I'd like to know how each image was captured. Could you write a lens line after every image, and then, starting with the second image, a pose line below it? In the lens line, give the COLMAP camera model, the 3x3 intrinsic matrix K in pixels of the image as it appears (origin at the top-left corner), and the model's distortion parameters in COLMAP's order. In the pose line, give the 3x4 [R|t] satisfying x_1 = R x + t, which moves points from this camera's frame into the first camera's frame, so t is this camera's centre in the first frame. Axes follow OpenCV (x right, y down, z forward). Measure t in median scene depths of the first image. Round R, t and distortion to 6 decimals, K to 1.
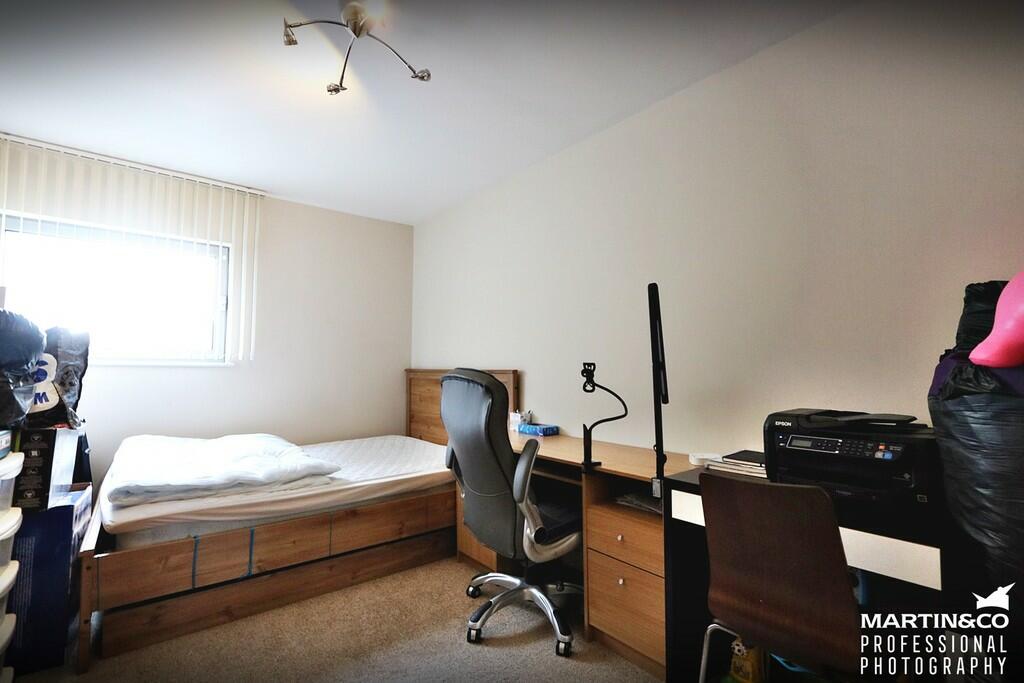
lens RADIAL K [[467.7, 0, 501.8], [0, 467.7, 342.8], [0, 0, 1]] dist [-0.010379, -0.000141]
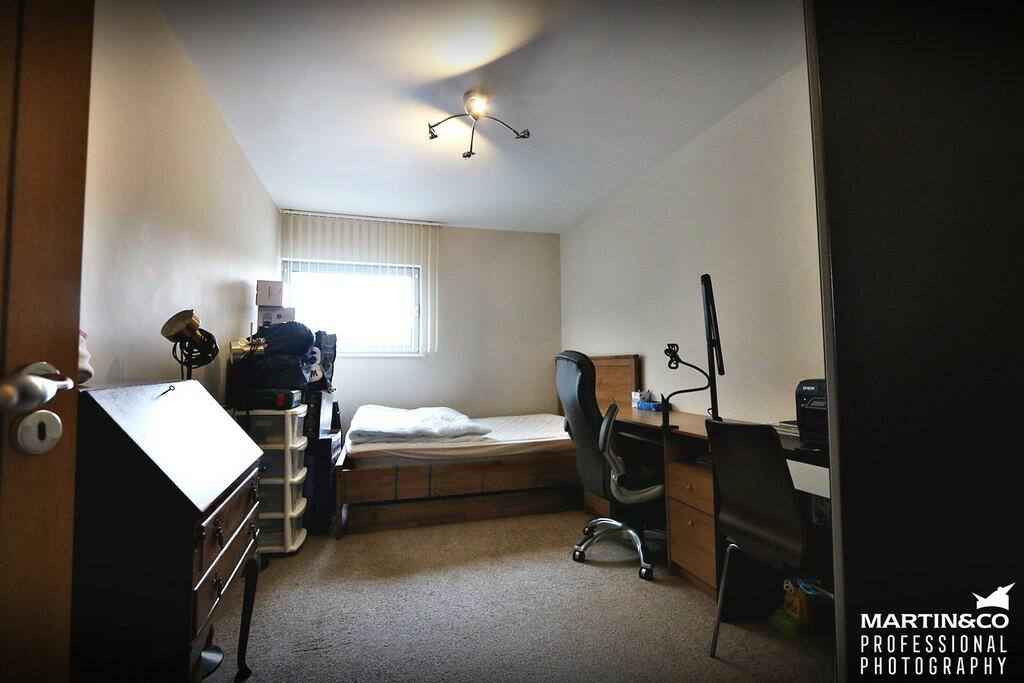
lens RADIAL K [[467.7, 0, 501.8], [0, 467.7, 342.8], [0, 0, 1]] dist [-0.010379, -0.000141]
pose [[0.922319, -0.028501, -0.385376, 0.254374], [0.031858, 0.999490, 0.002325, 0.024594], [0.385113, -0.014422, 0.922757, -0.263978]]
